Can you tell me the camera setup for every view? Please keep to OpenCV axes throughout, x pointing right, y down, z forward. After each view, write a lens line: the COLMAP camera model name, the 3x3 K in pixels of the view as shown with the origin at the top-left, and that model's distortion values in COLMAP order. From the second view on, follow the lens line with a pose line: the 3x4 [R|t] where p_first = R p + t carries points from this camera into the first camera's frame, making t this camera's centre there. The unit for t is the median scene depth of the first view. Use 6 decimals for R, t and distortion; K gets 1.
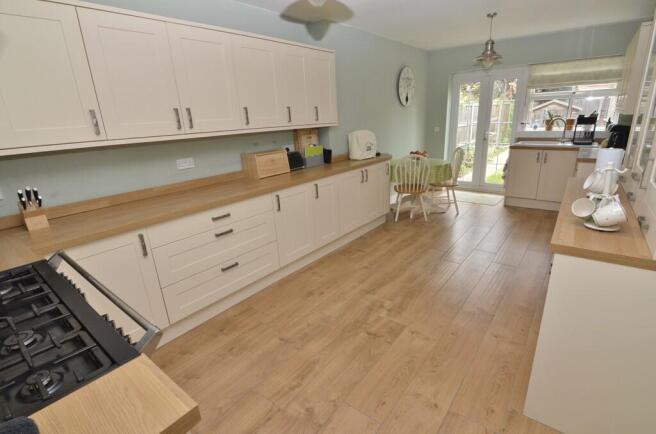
lens RADIAL K [[317.9, 0, 334.7], [0, 317.9, 219.5], [0, 0, 1]] dist [-0.003007, -0.013163]
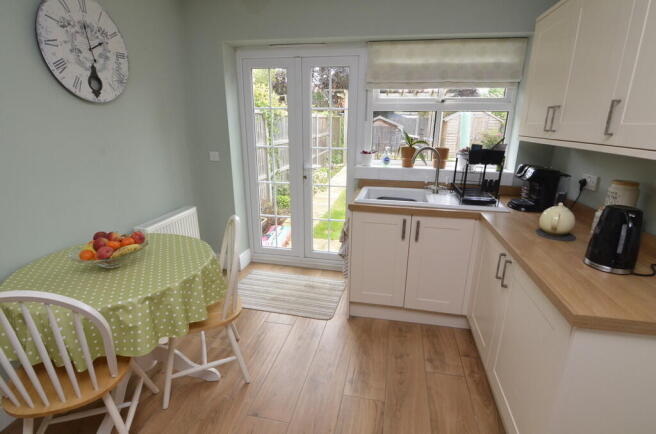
lens RADIAL K [[317.9, 0, 334.7], [0, 317.9, 219.5], [0, 0, 1]] dist [-0.003007, -0.013163]
pose [[0.891836, -0.073148, 0.446405, 0.316203], [0.083789, 0.996475, -0.004113, -0.202170], [-0.444530, 0.041071, 0.894822, 0.575551]]
